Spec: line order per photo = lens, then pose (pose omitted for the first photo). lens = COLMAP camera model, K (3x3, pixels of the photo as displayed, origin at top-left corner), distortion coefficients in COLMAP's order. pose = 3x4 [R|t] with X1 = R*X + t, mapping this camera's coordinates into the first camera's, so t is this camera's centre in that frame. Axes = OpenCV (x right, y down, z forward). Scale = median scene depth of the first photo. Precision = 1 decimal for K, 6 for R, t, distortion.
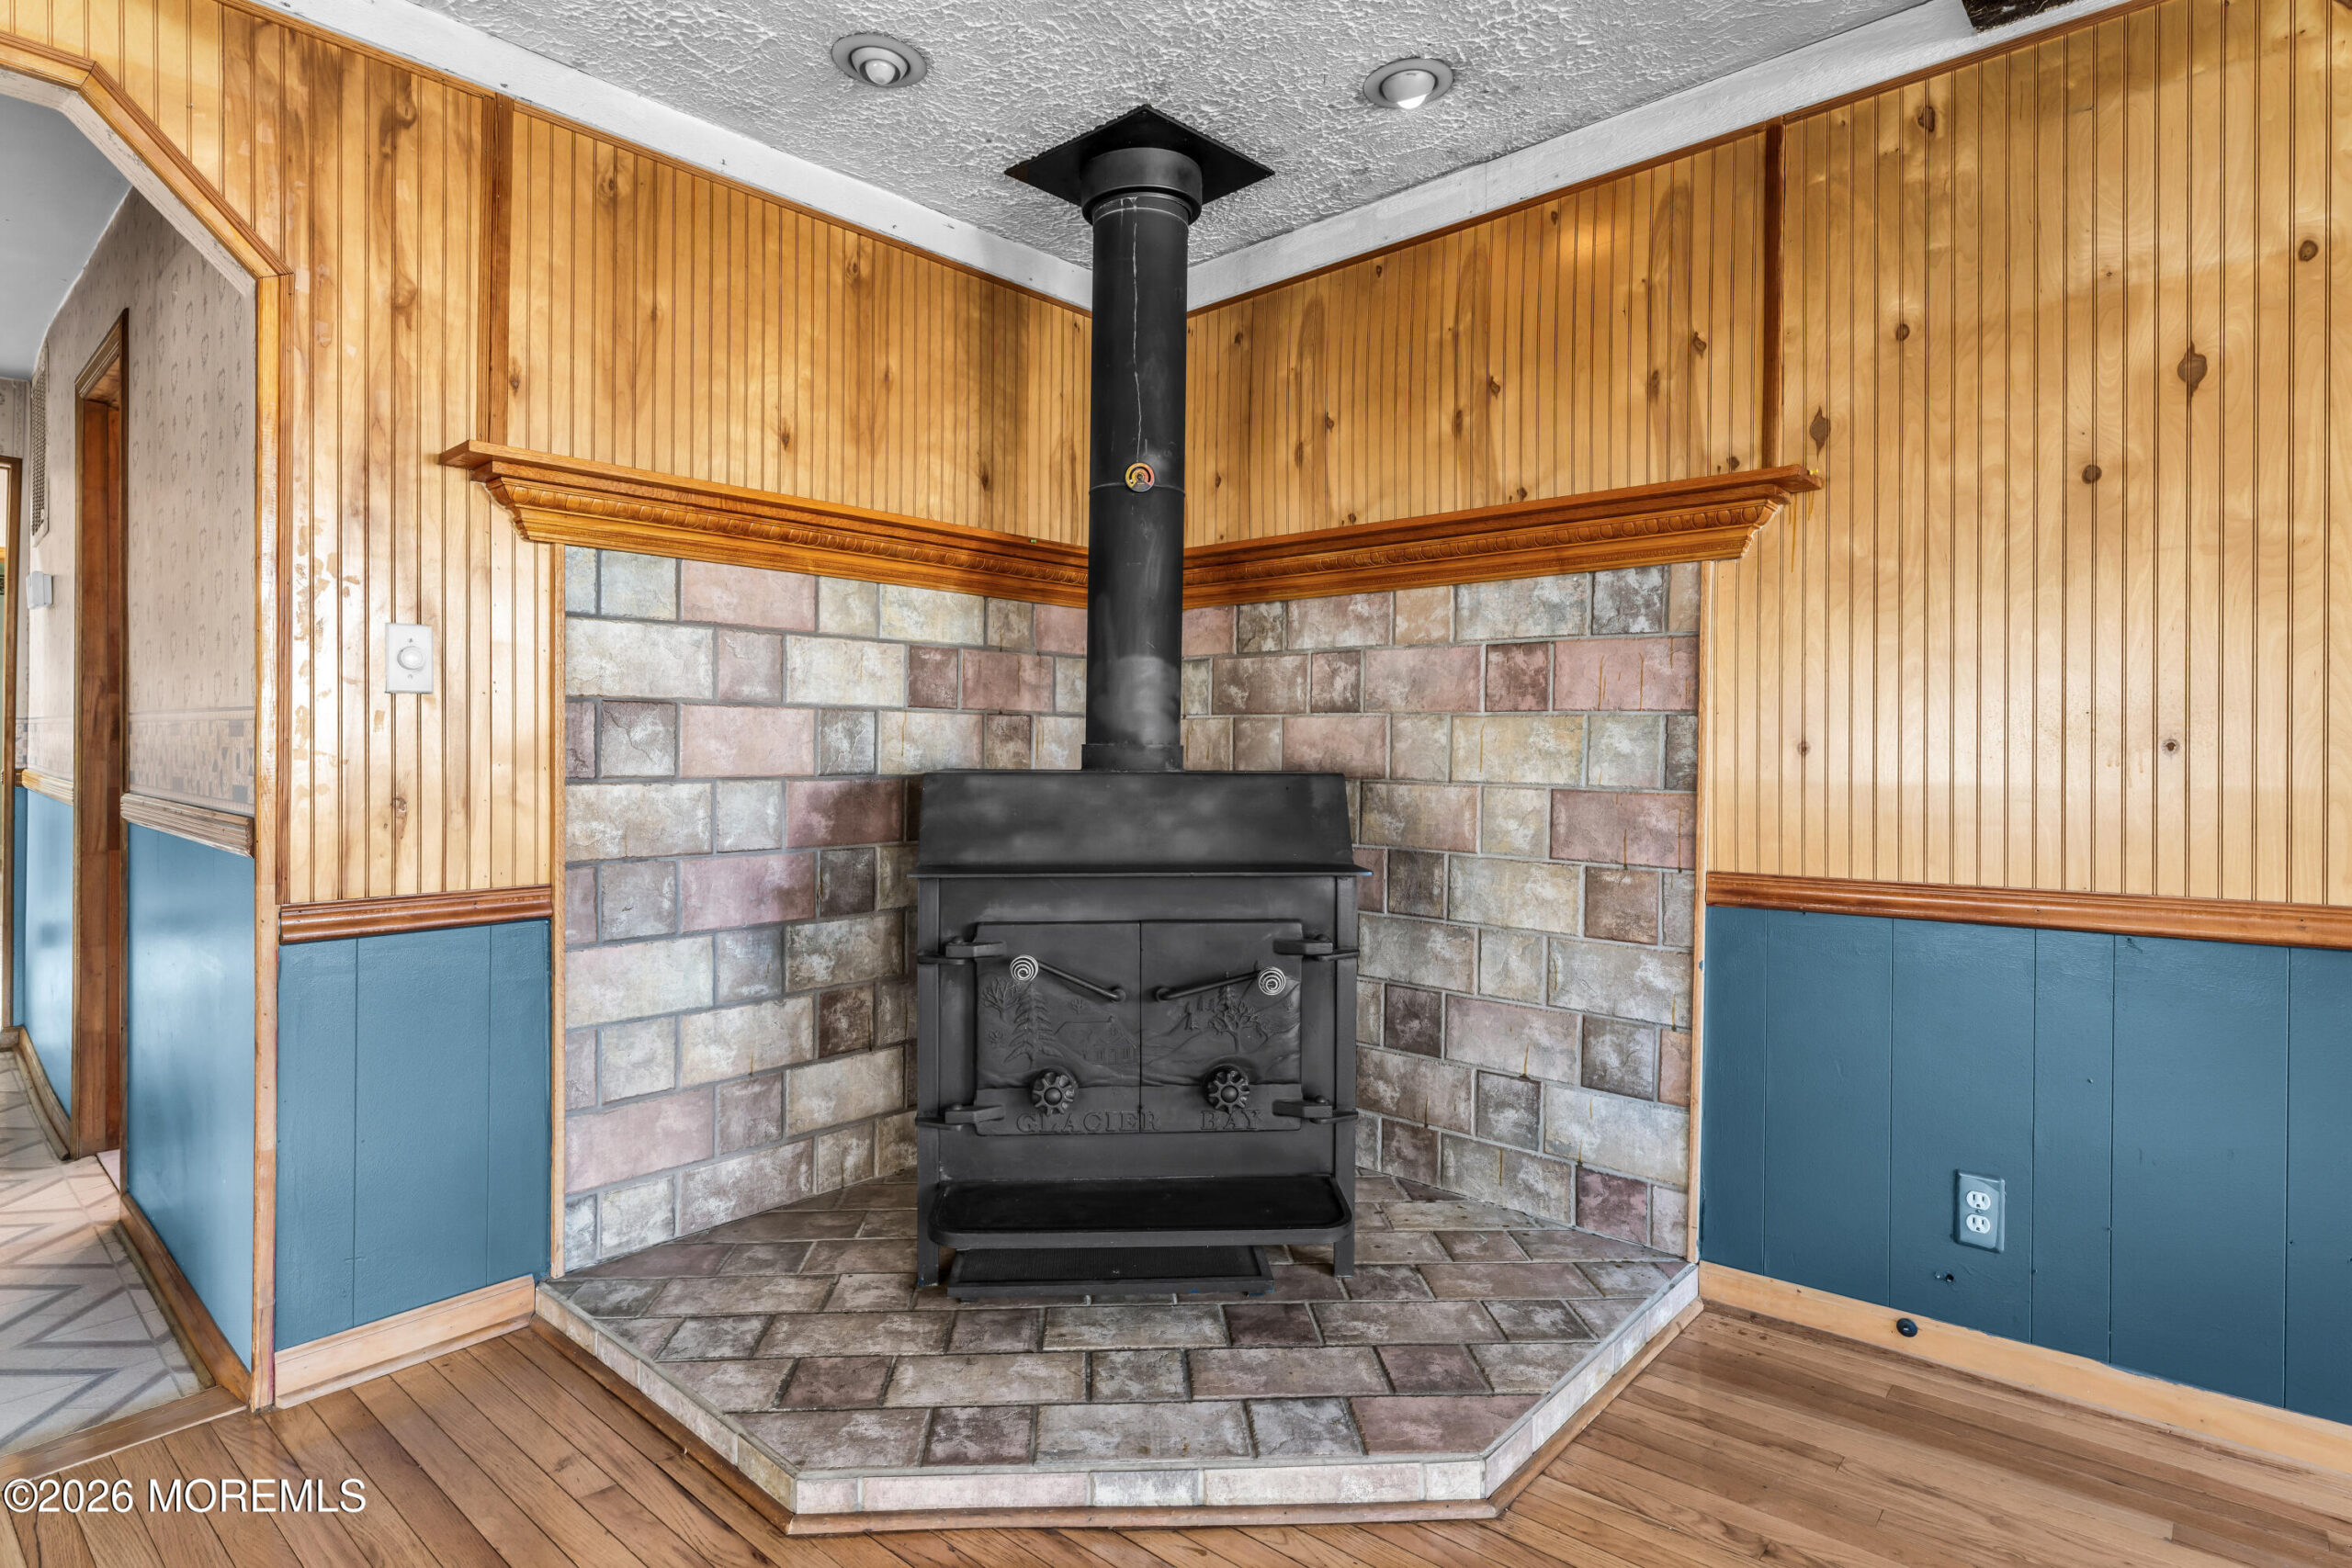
lens RADIAL K [[1181.6, 0, 1134.0], [0, 1181.6, 756.8], [0, 0, 1]] dist [-0.001385, -0.000332]
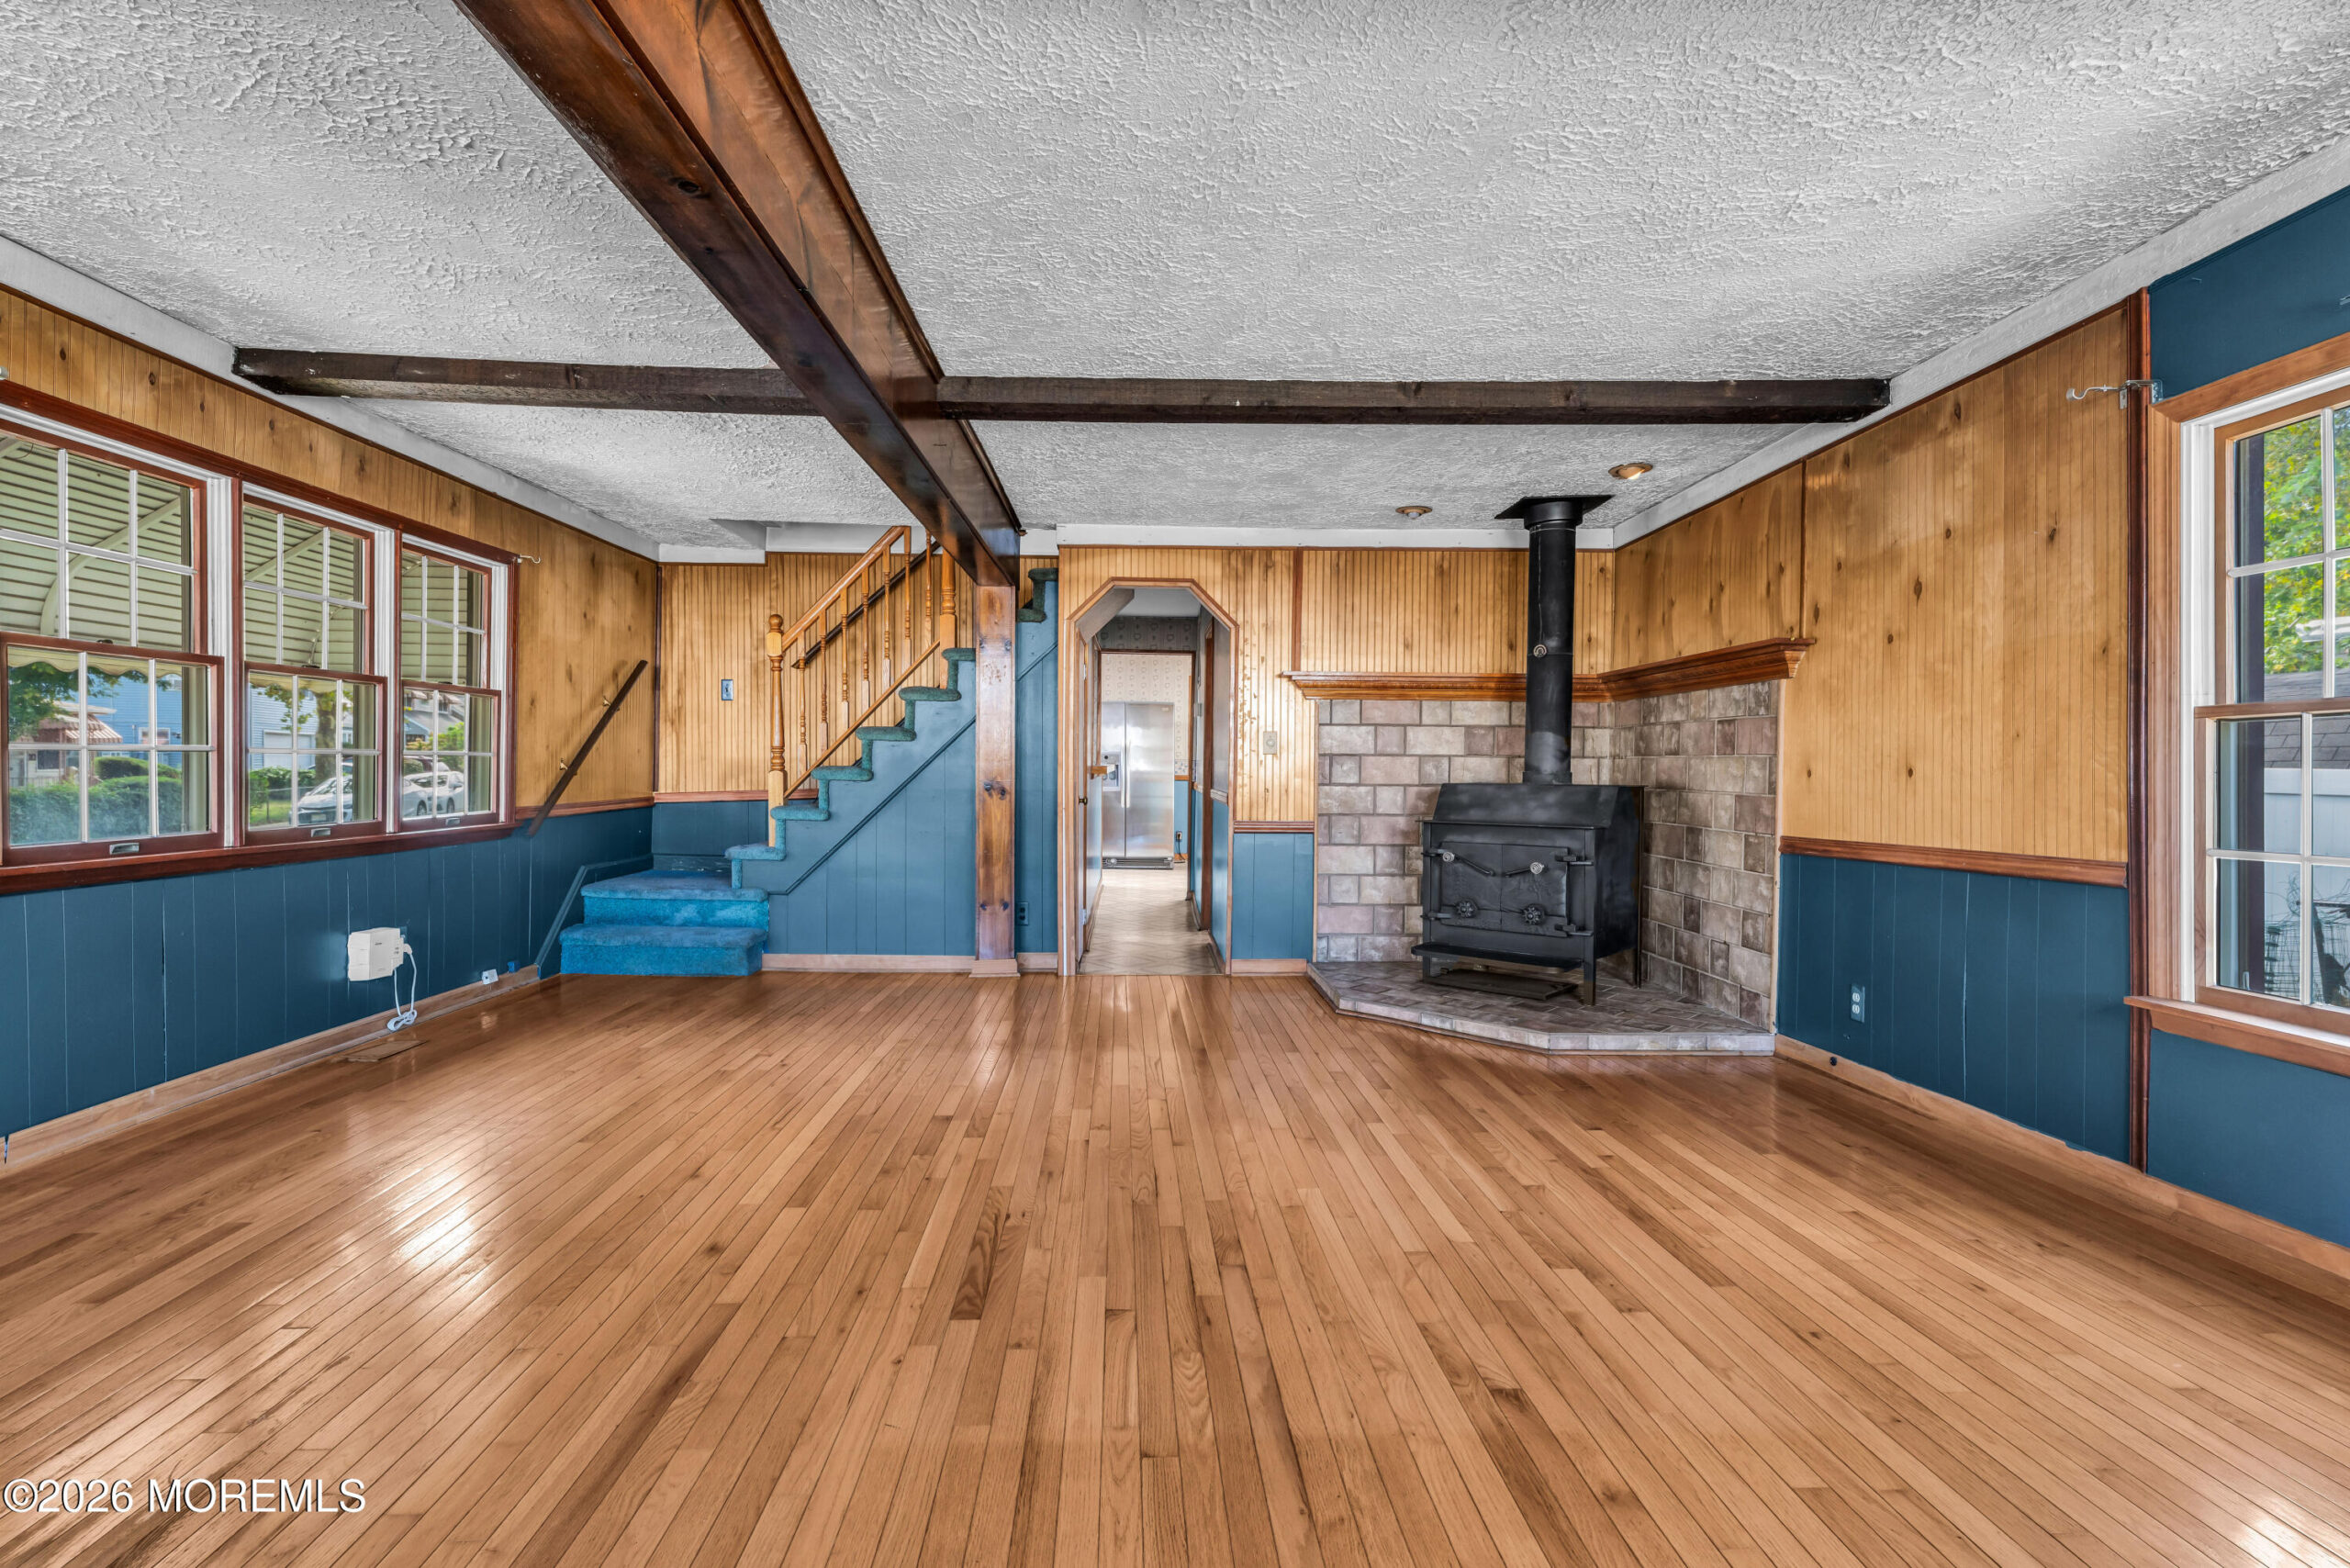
lens RADIAL K [[1180.8, 0, 1174.9], [0, 1180.8, 780.7], [0, 0, 1]] dist [-0.001385, -0.000332]
pose [[0.694024, 0.006150, -0.719925, 1.148699], [-0.010399, 0.999945, -0.001483, 0.017395], [0.719877, 0.008515, 0.694050, -1.049976]]
